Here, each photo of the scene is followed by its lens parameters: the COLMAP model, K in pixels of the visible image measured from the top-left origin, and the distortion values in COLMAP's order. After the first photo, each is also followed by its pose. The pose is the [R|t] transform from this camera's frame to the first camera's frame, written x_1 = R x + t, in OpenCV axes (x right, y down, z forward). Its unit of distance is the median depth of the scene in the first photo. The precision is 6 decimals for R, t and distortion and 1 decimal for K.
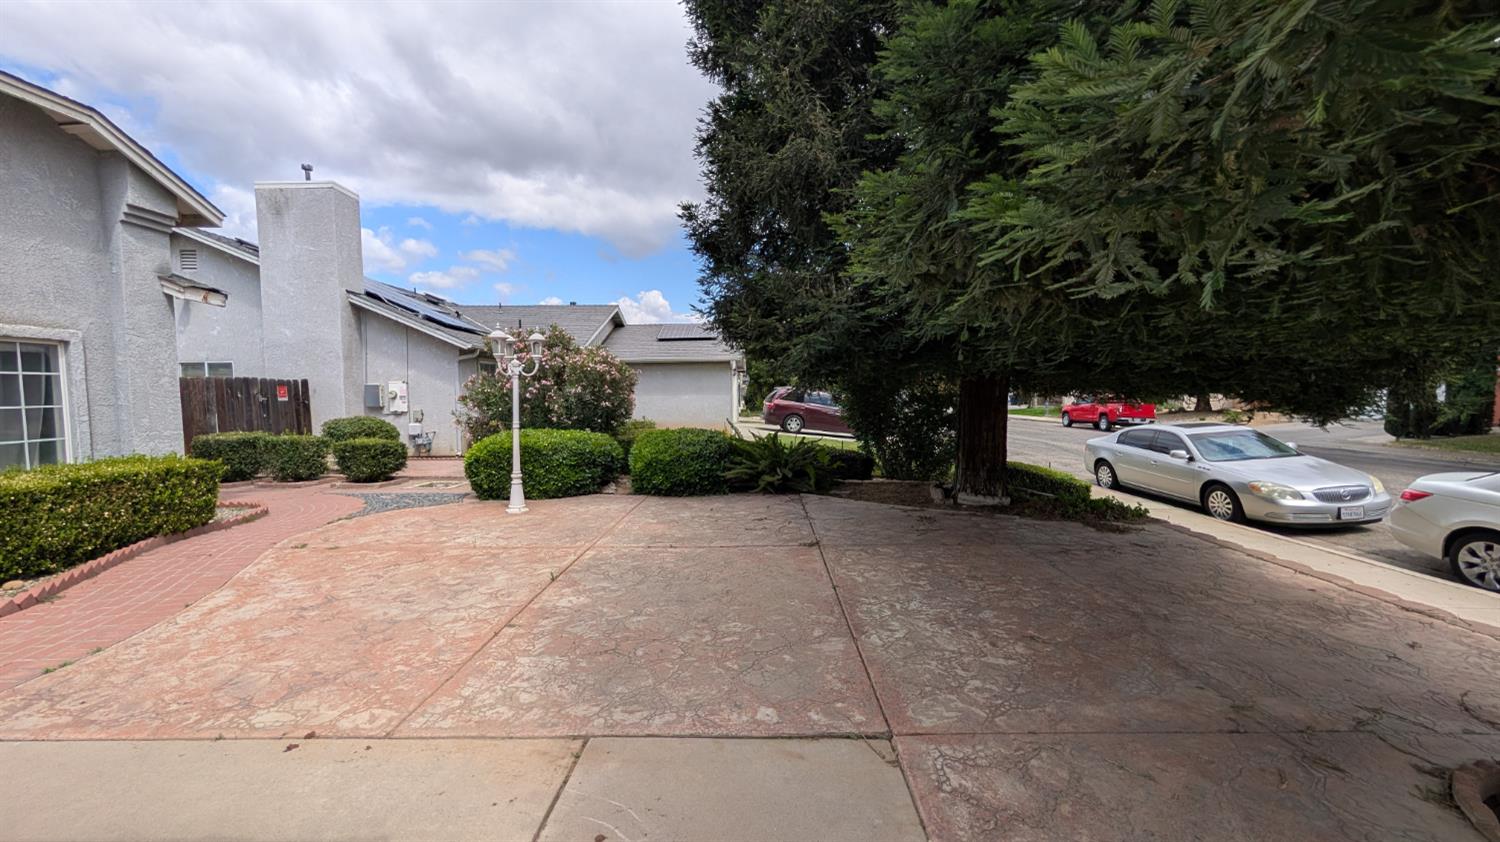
lens RADIAL K [[565.4, 0, 753.8], [0, 565.4, 423.6], [0, 0, 1]] dist [0.000252, 0.000055]
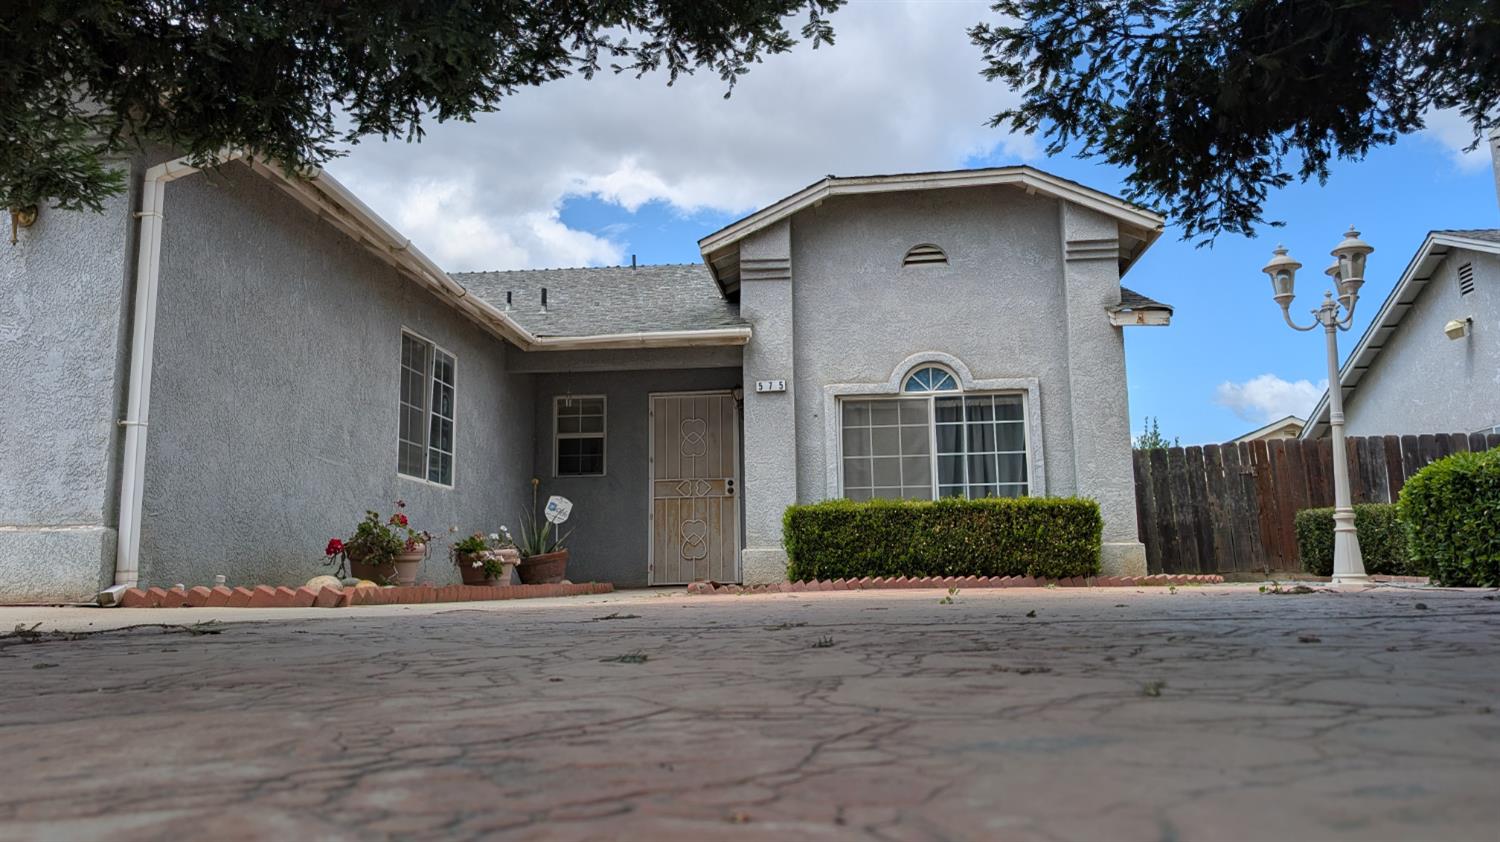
lens RADIAL K [[1098.0, 0, 753.6], [0, 1098.0, 414.0], [0, 0, 1]] dist [0.083082, -0.000007]
pose [[-0.102520, -0.146791, -0.983840, 0.744927], [-0.039087, 0.988882, -0.143471, 0.190114], [0.993963, 0.023746, -0.107118, 0.654089]]
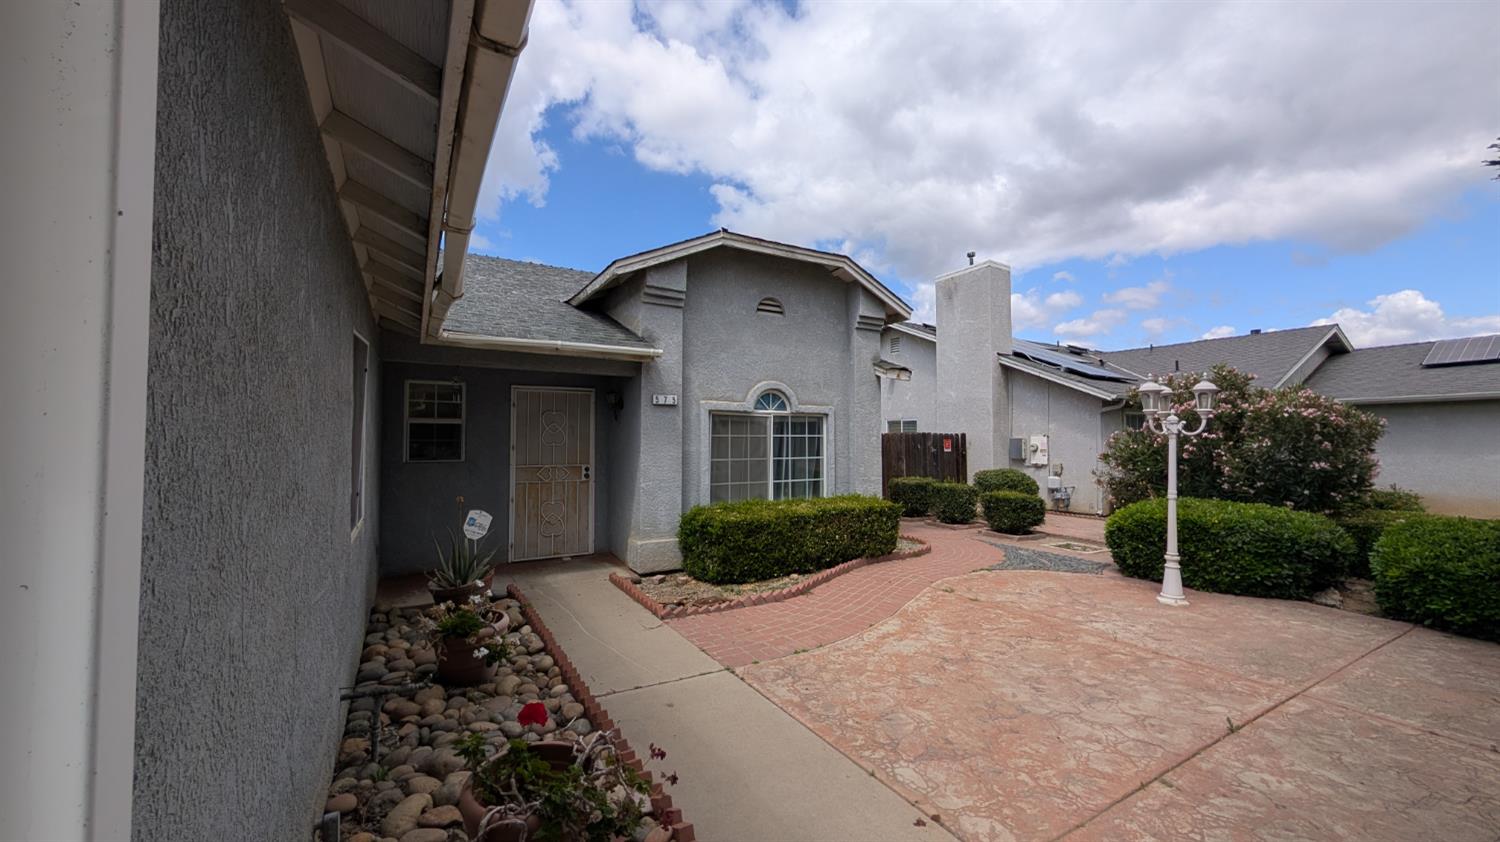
lens RADIAL K [[565.4, 0, 753.8], [0, 565.4, 423.6], [0, 0, 1]] dist [0.000252, 0.000055]
pose [[0.514093, -0.018090, -0.857544, -0.033855], [-0.053458, 0.997158, -0.053083, -0.027946], [0.856067, 0.073133, 0.511665, 0.066782]]
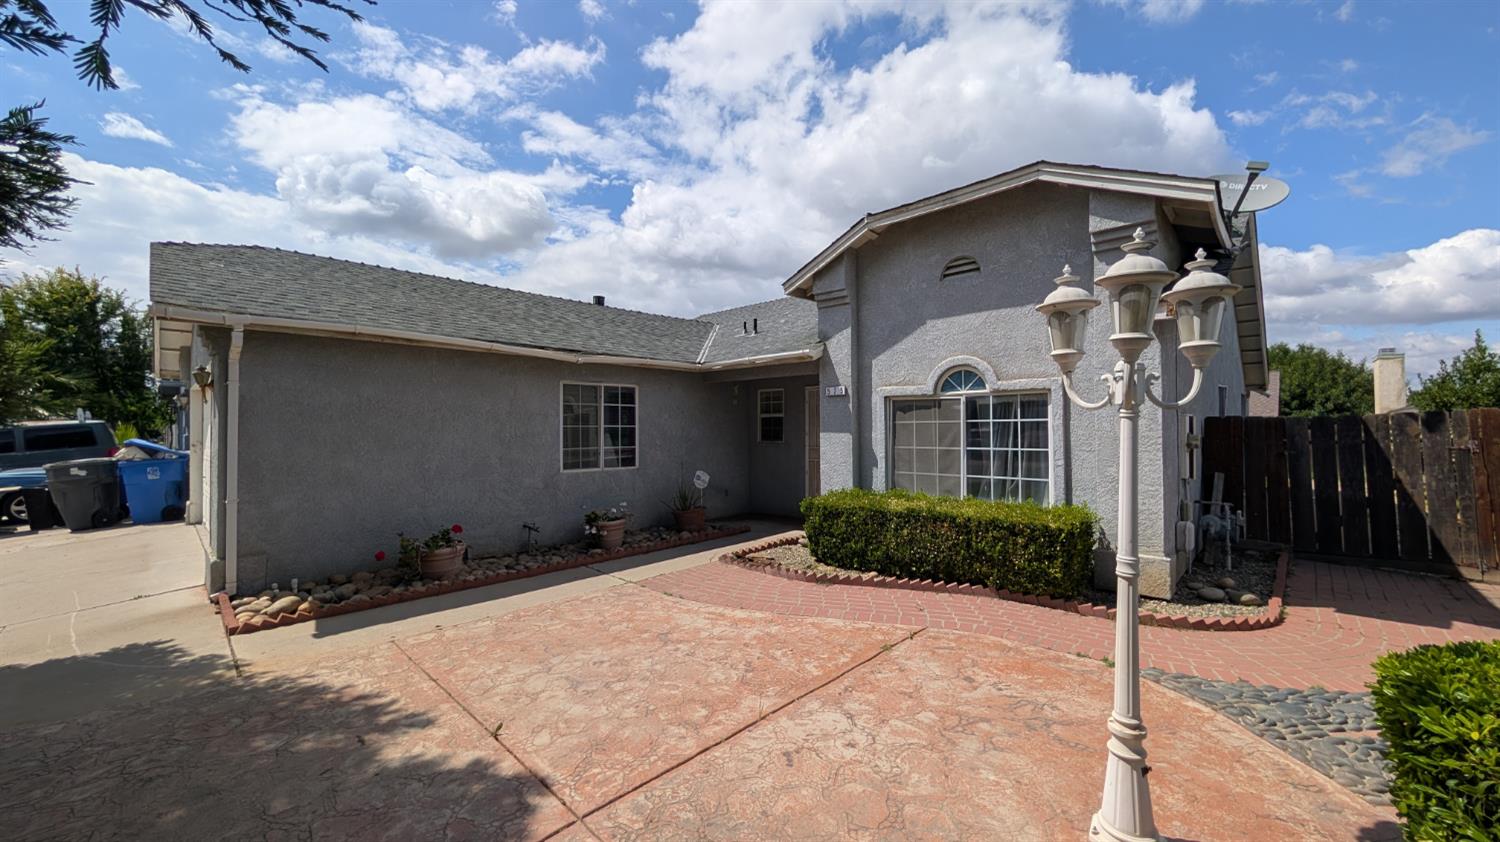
lens RADIAL K [[565.4, 0, 753.8], [0, 565.4, 423.6], [0, 0, 1]] dist [0.000252, 0.000055]
pose [[-0.690897, 0.004660, -0.722938, -0.060235], [-0.030421, 0.998906, 0.035512, -0.091803], [0.722313, 0.046528, -0.689999, 1.210234]]
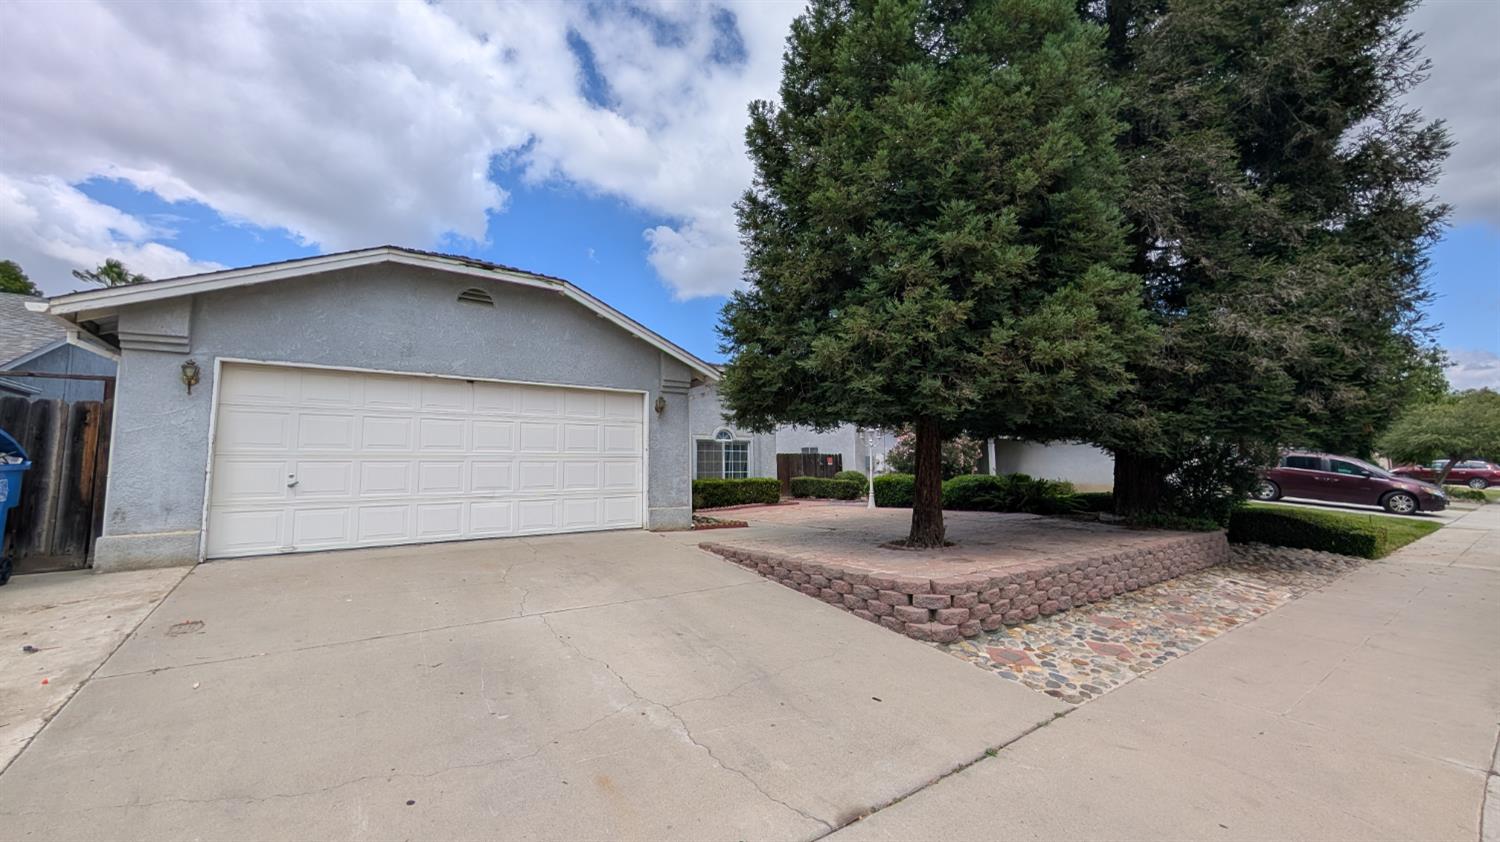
lens RADIAL K [[565.4, 0, 753.8], [0, 565.4, 423.6], [0, 0, 1]] dist [0.000252, 0.000055]
pose [[0.583281, -0.073616, -0.808927, 1.258141], [-0.035372, 0.992638, -0.115839, 0.113433], [0.811500, 0.096180, 0.576383, -0.753656]]
